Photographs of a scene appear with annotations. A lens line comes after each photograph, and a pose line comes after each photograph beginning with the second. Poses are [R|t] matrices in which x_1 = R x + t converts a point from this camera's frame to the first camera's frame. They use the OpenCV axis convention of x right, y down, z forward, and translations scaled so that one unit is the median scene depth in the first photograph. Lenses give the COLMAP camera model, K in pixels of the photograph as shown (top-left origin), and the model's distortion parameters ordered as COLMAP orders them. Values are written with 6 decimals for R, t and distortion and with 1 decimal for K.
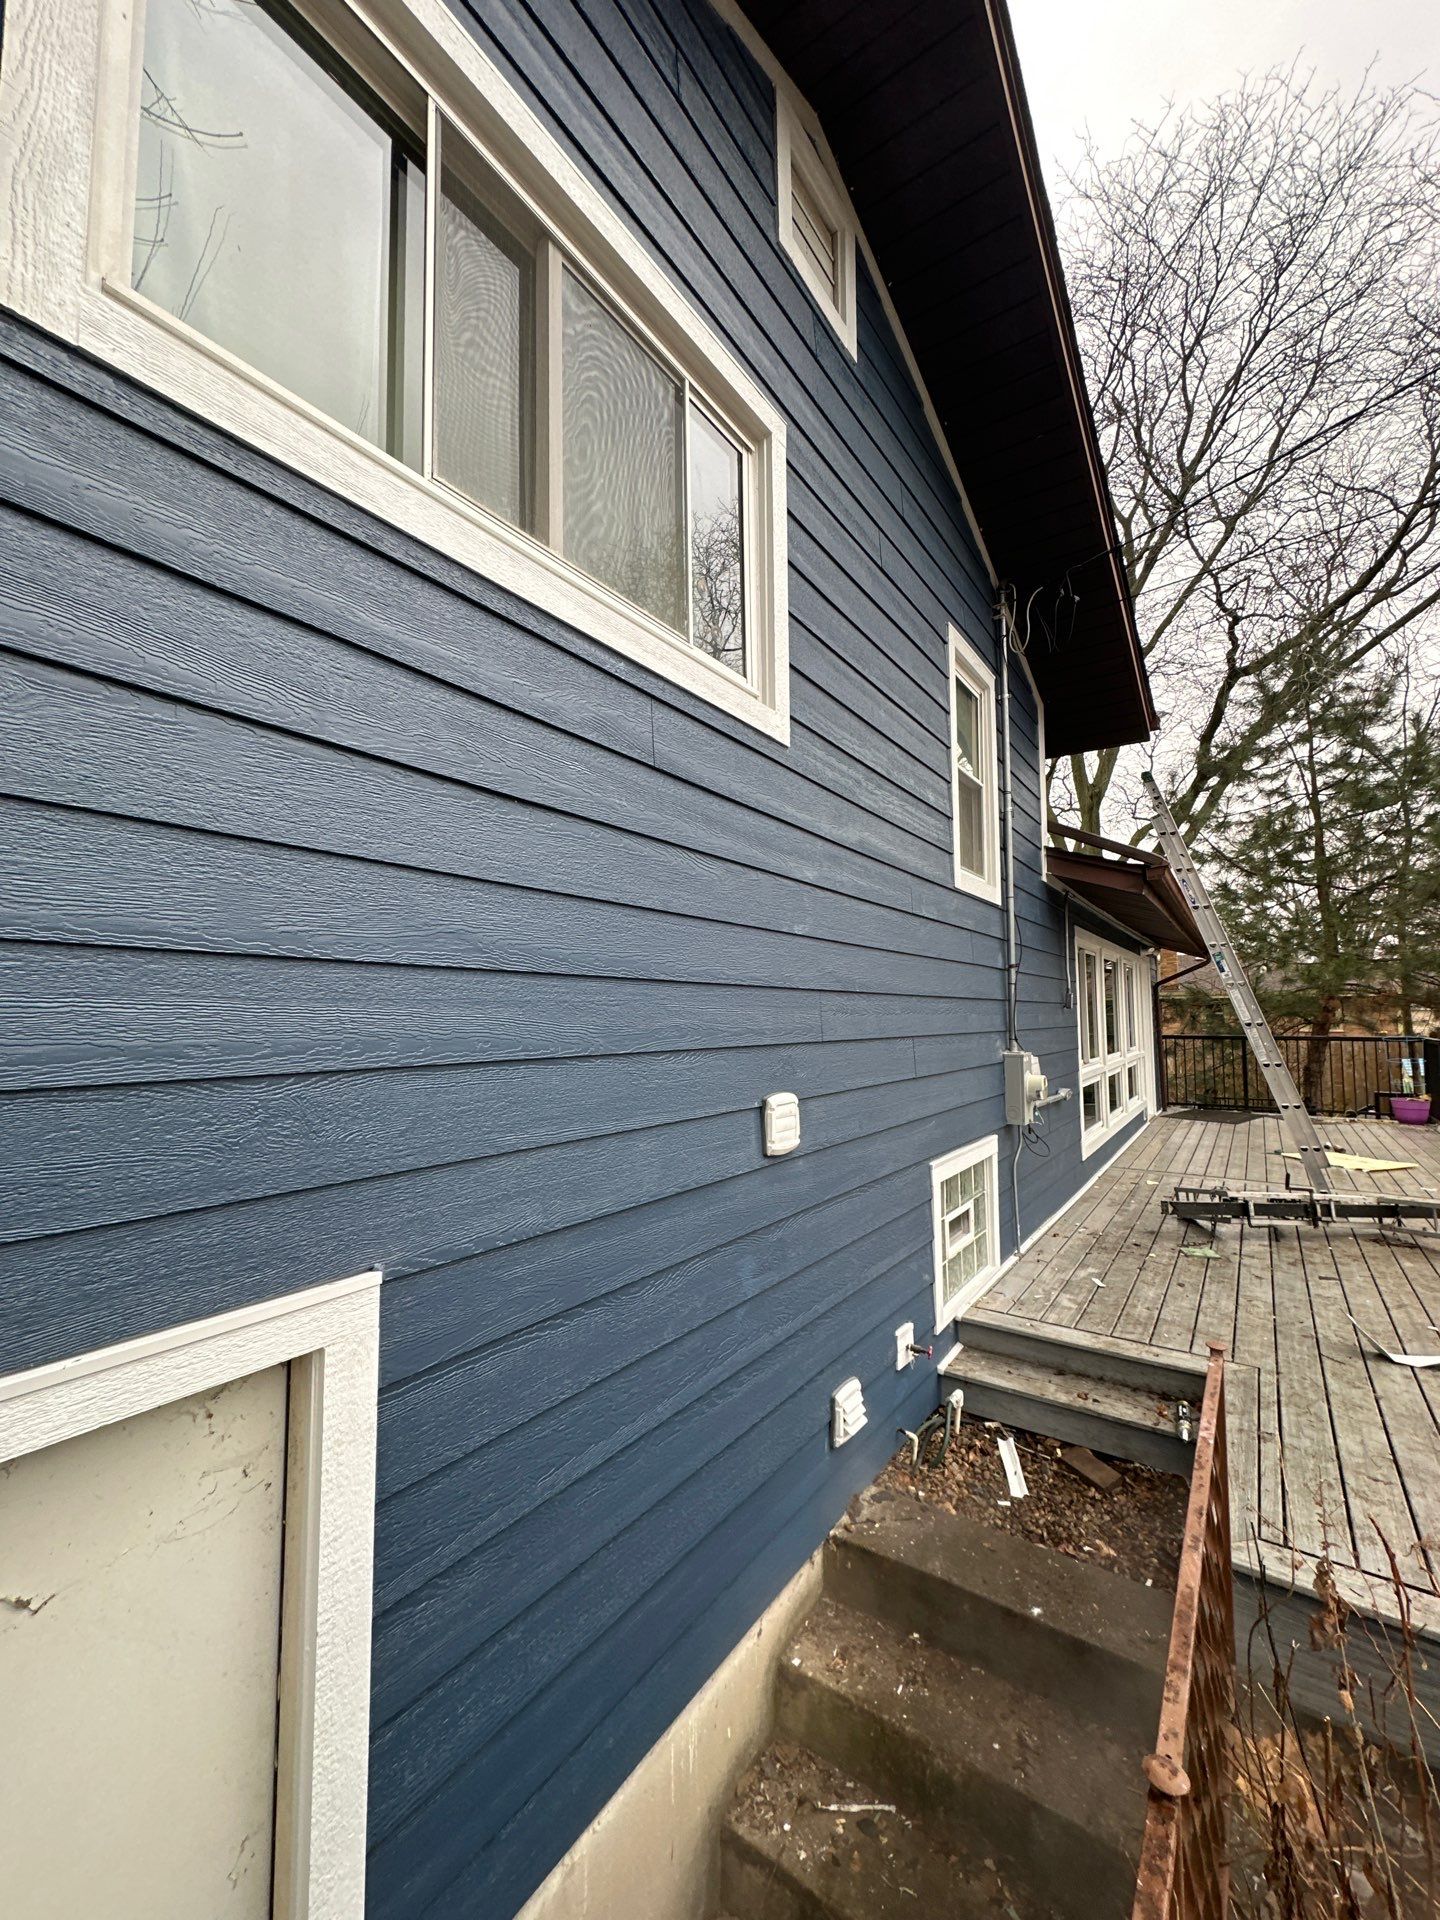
lens RADIAL K [[765.8, 0, 717.4], [0, 765.8, 959.0], [0, 0, 1]] dist [0.000727, 0.000596]
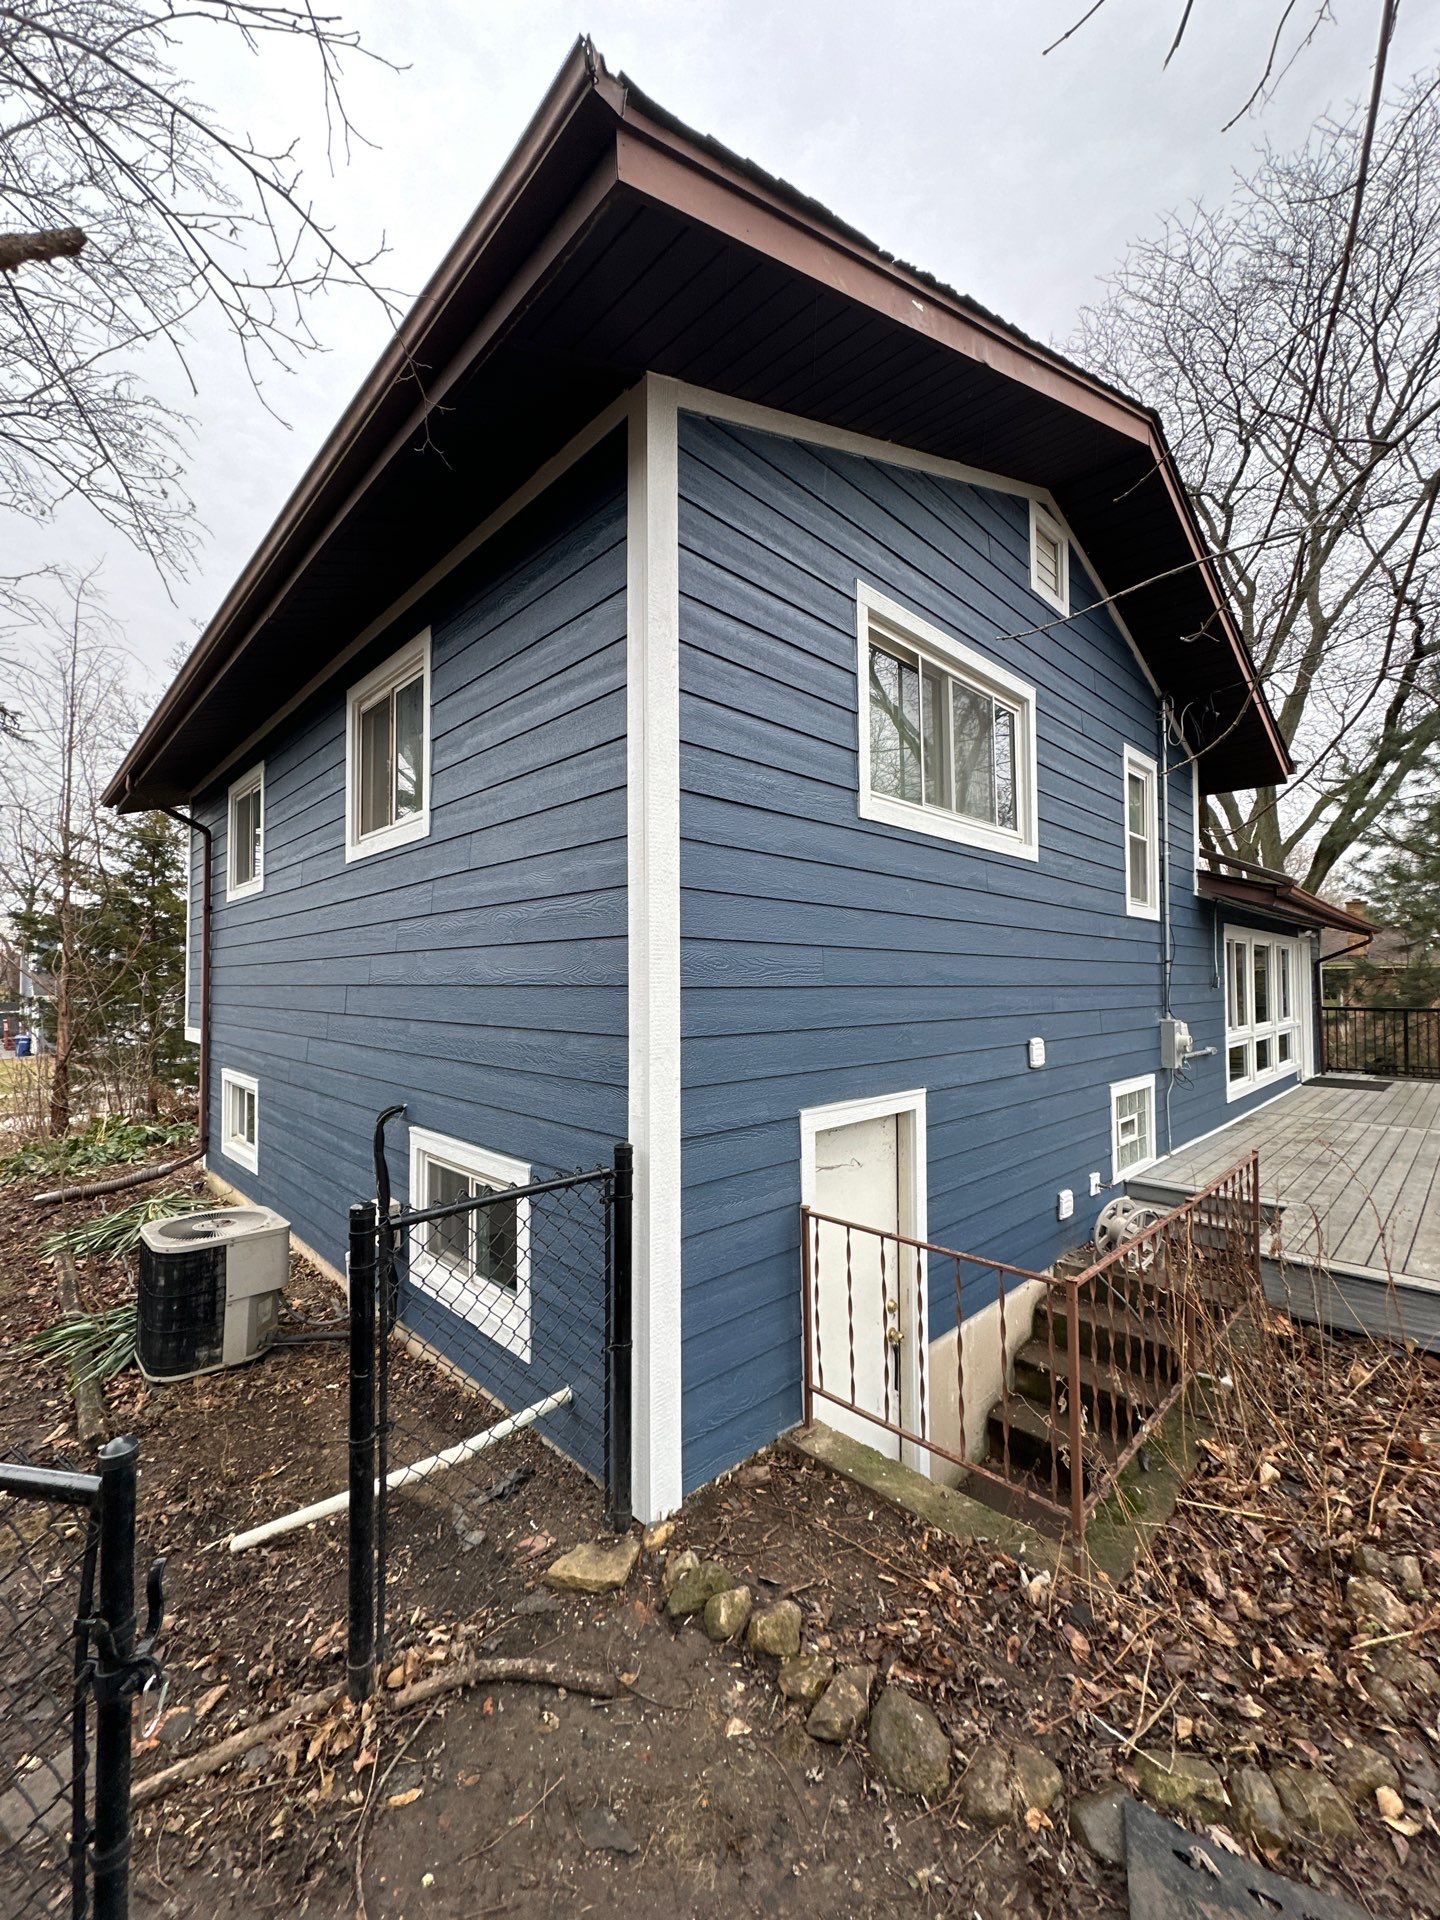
lens RADIAL K [[765.8, 0, 719.3], [0, 765.8, 968.0], [0, 0, 1]] dist [0.000727, 0.000596]
pose [[0.984058, -0.007385, -0.177692, -0.198729], [0.016469, 0.998628, 0.049704, -0.065059], [0.177081, -0.051838, 0.982830, -0.592918]]
